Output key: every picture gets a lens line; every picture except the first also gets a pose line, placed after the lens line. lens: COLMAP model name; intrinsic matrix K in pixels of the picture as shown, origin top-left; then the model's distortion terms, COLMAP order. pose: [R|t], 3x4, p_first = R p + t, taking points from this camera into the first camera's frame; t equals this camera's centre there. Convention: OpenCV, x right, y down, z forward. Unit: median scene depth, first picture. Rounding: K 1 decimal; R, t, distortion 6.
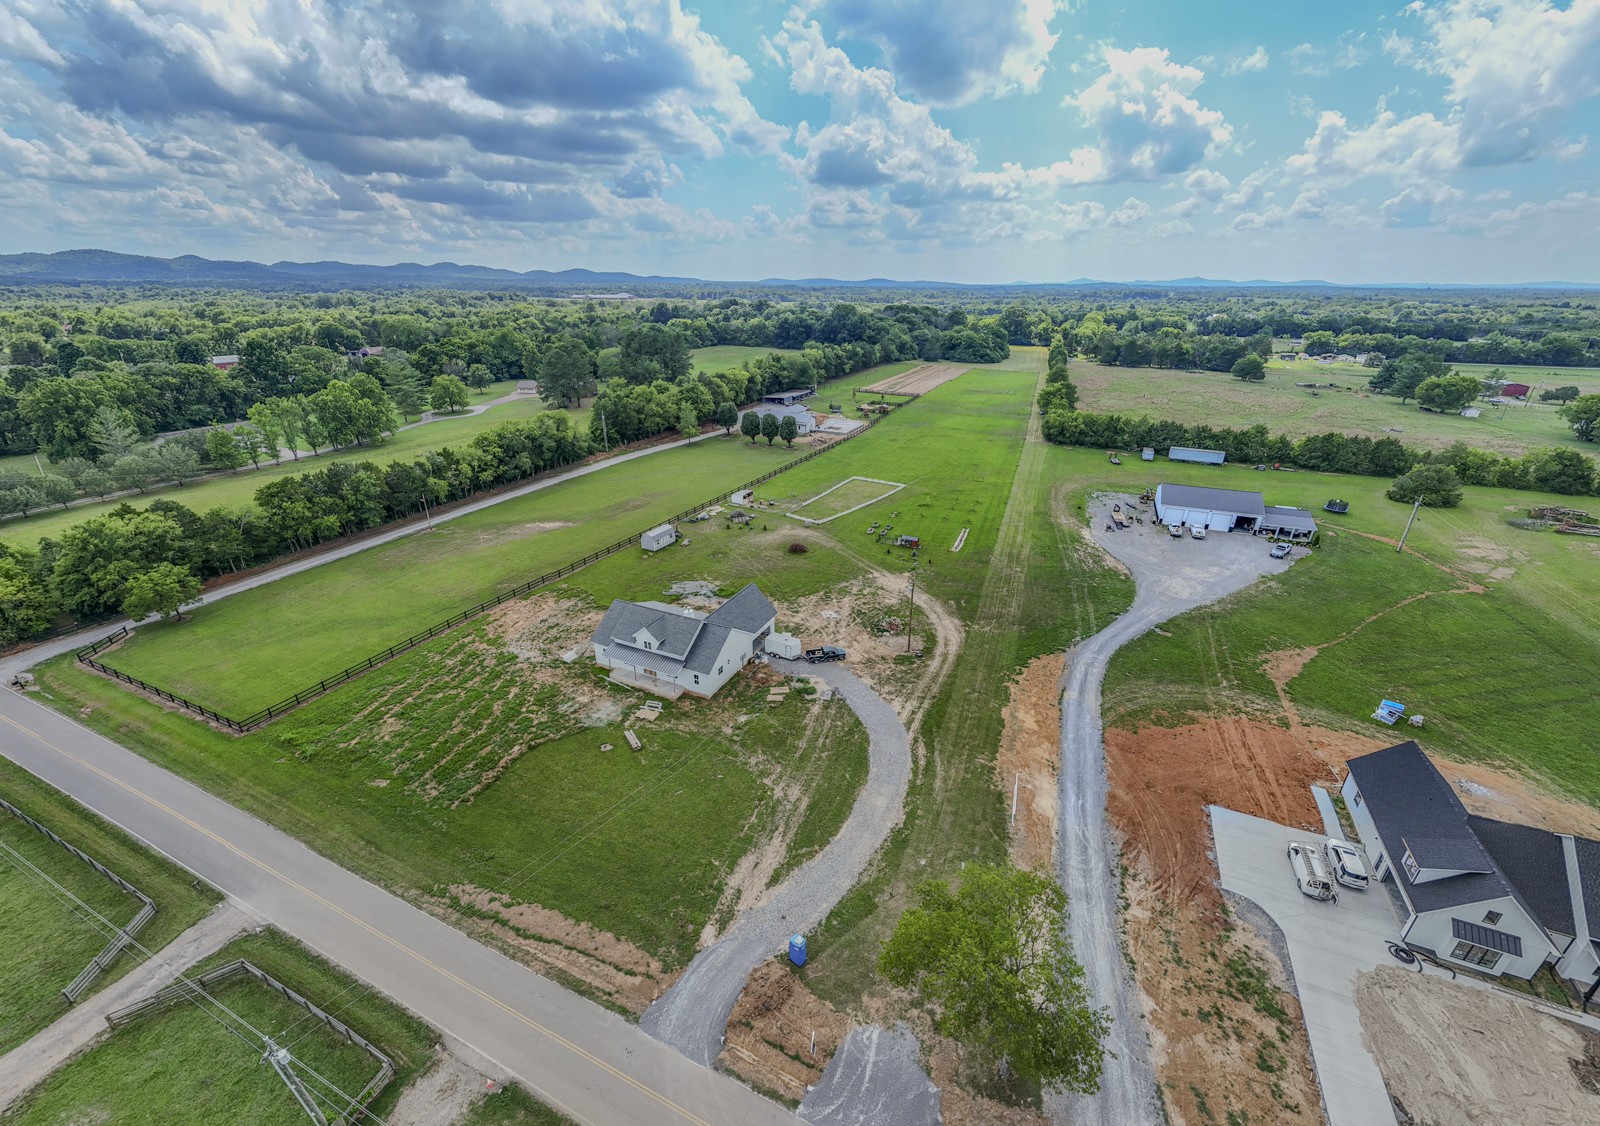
lens RADIAL K [[647.2, 0, 794.2], [0, 647.2, 578.6], [0, 0, 1]] dist [0.008793, 0.000278]
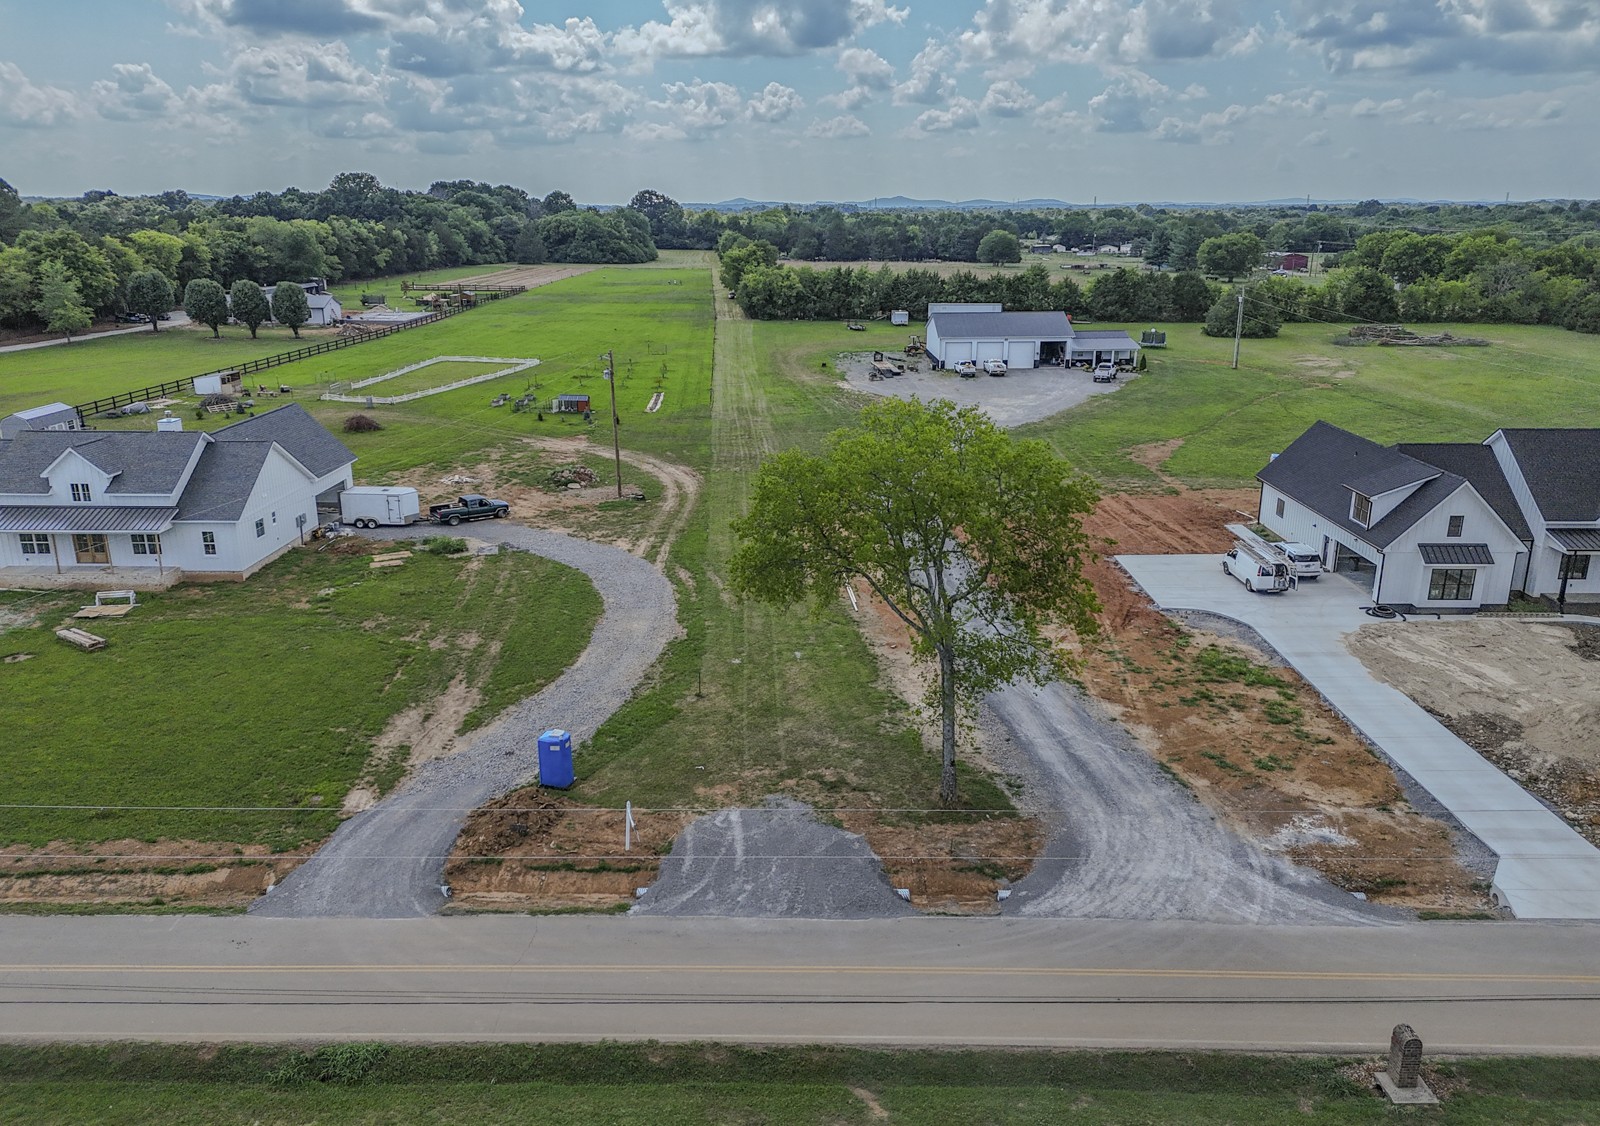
lens RADIAL K [[1168.8, 0, 801.4], [0, 1168.8, 563.4], [0, 0, 1]] dist [0.065880, -0.057586]
pose [[0.907811, -0.125085, 0.400290, -0.106660], [0.176935, 0.979612, -0.095154, 0.337095], [-0.380227, 0.157207, 0.911435, 0.027595]]
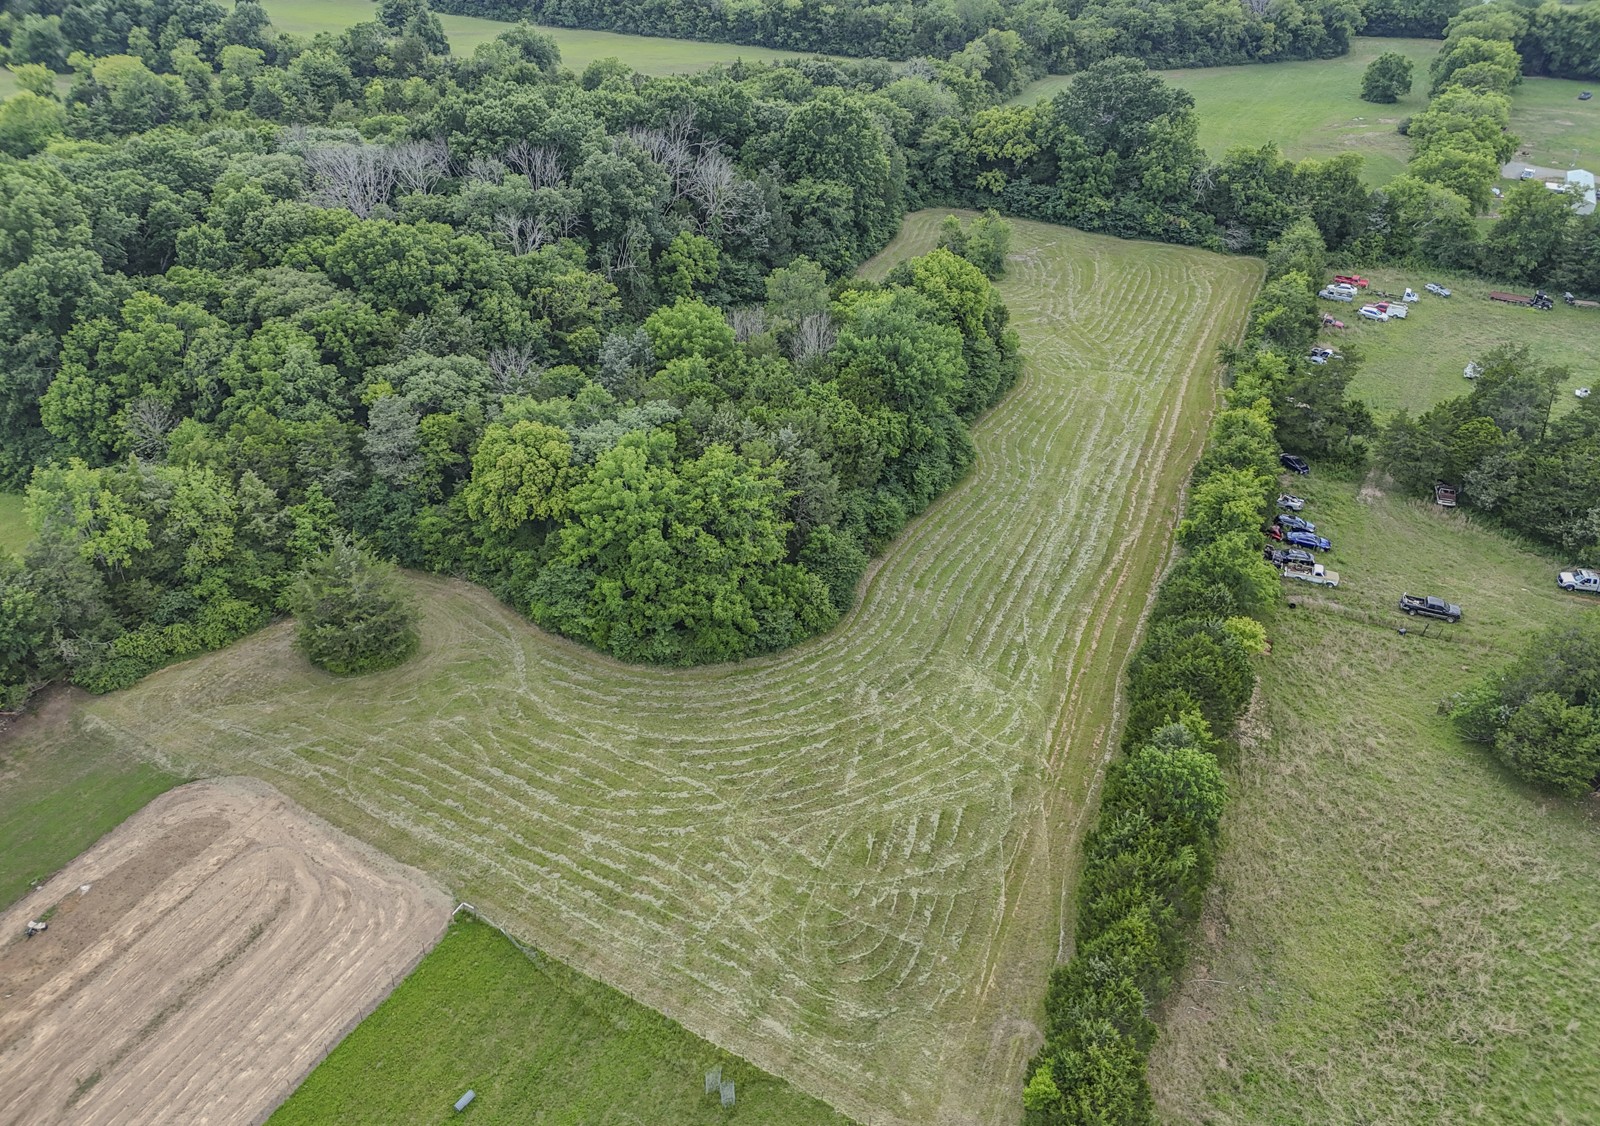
lens RADIAL K [[1198.3, 0, 791.1], [0, 1198.3, 538.7], [0, 0, 1]] dist [0.064568, -0.055789]
pose [[0.998406, 0.036849, -0.042744, 1.707112], [-0.030705, 0.990174, 0.136425, -2.132083], [0.047351, -0.134895, 0.989728, 3.837811]]
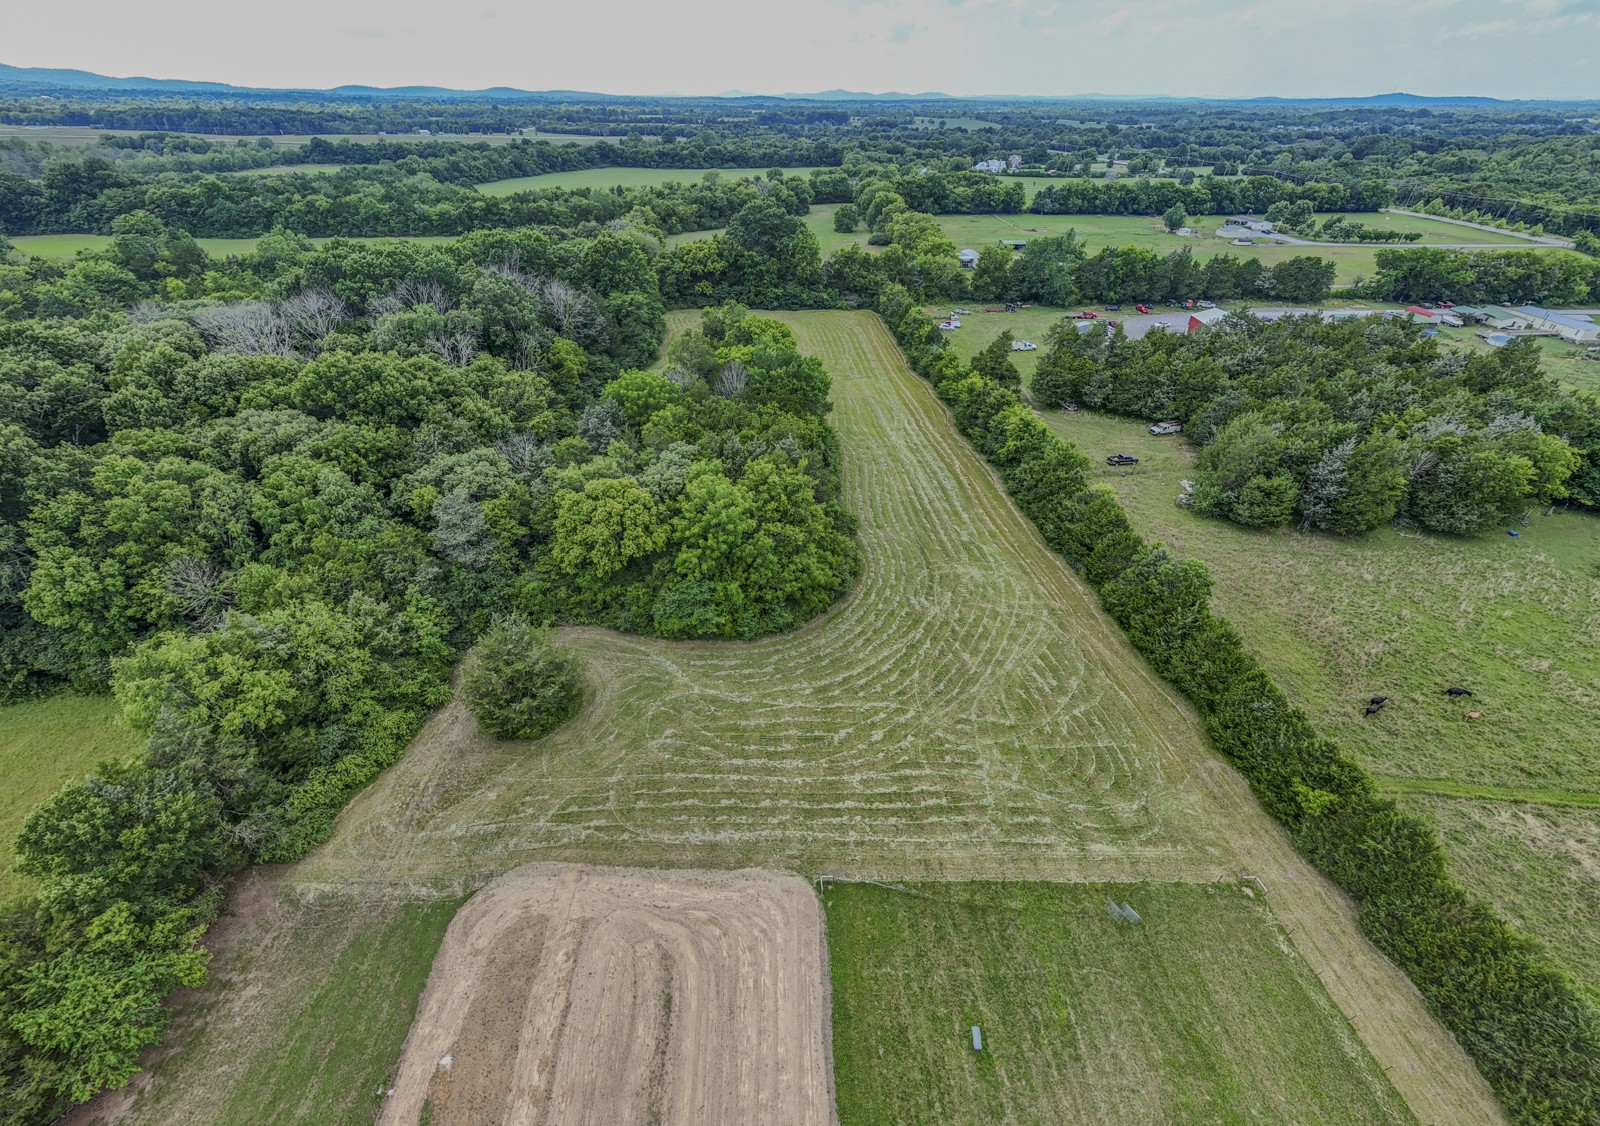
lens RADIAL K [[647.2, 0, 802.7], [0, 647.2, 573.3], [0, 0, 1]] dist [0.008793, 0.000278]
pose [[0.892242, -0.267471, 0.363816, 1.171174], [0.185579, 0.951710, 0.244556, -2.107169], [-0.411660, -0.150686, 0.898794, 4.347650]]
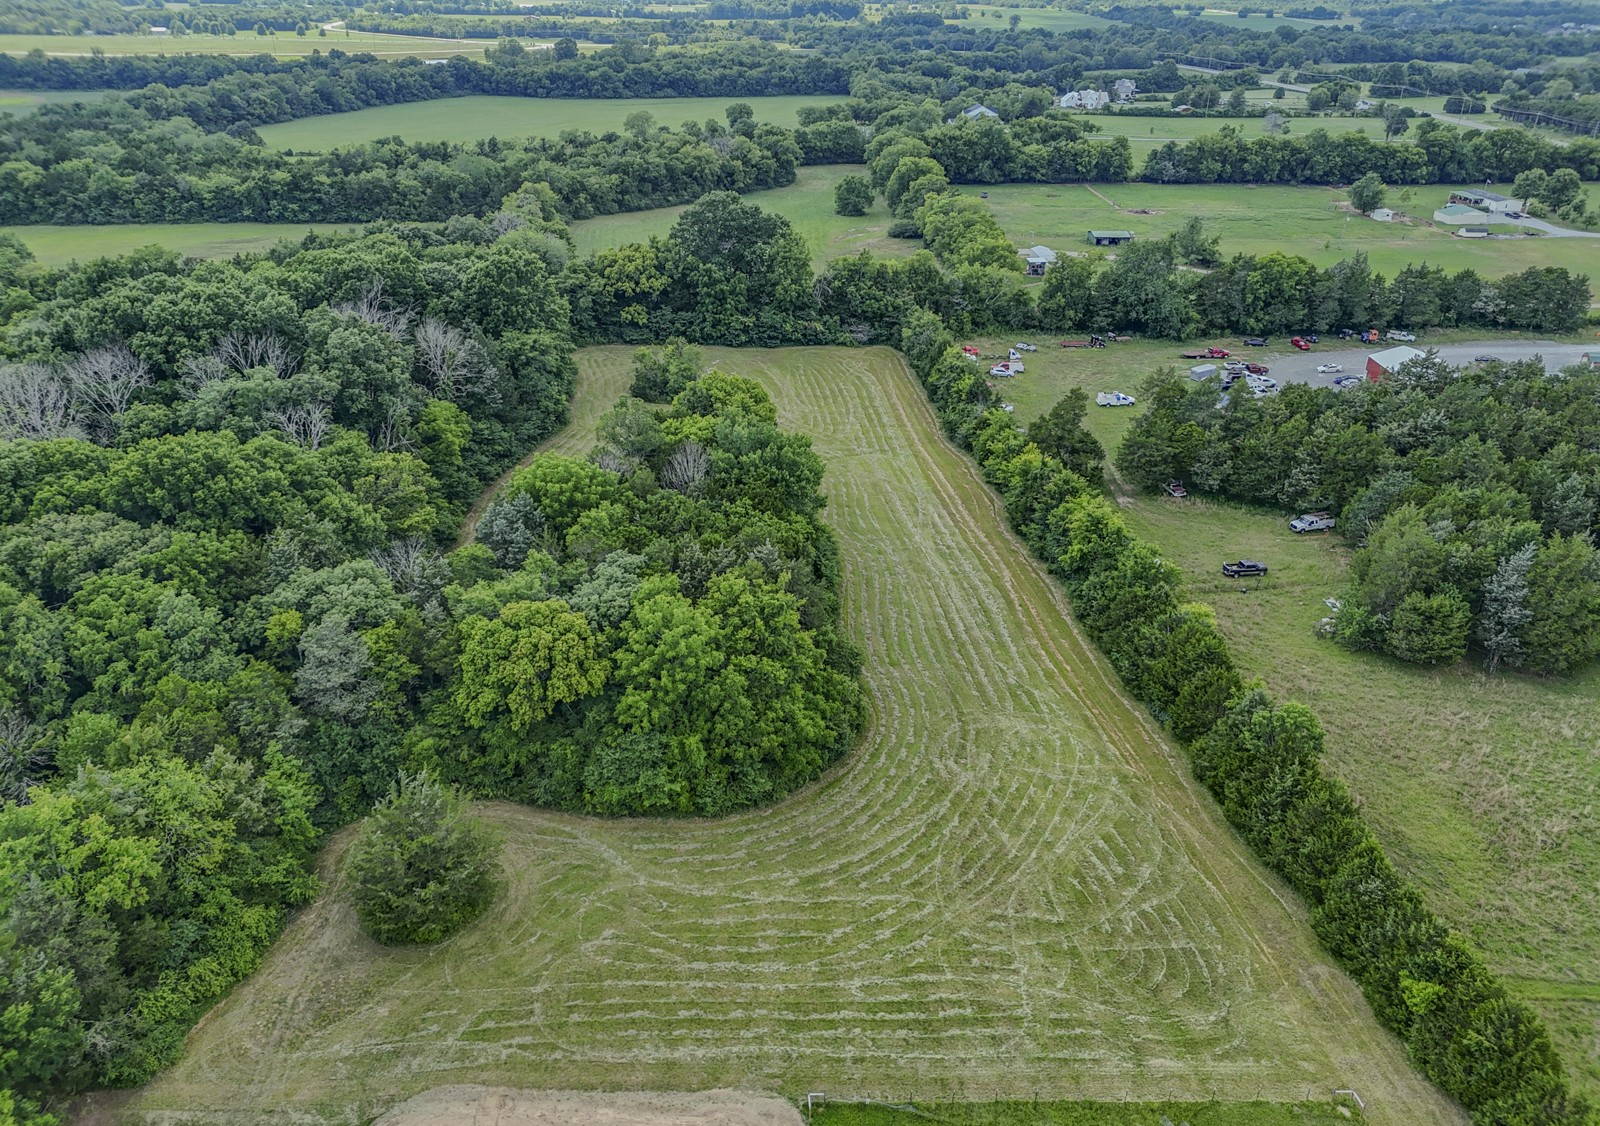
lens RADIAL K [[1198.3, 0, 805.1], [0, 1198.3, 539.0], [0, 0, 1]] dist [0.064568, -0.055789]
pose [[0.885057, -0.196131, 0.422145, 1.005775], [0.188089, 0.980250, 0.061086, -2.155626], [-0.425788, 0.025336, 0.904468, 3.961694]]
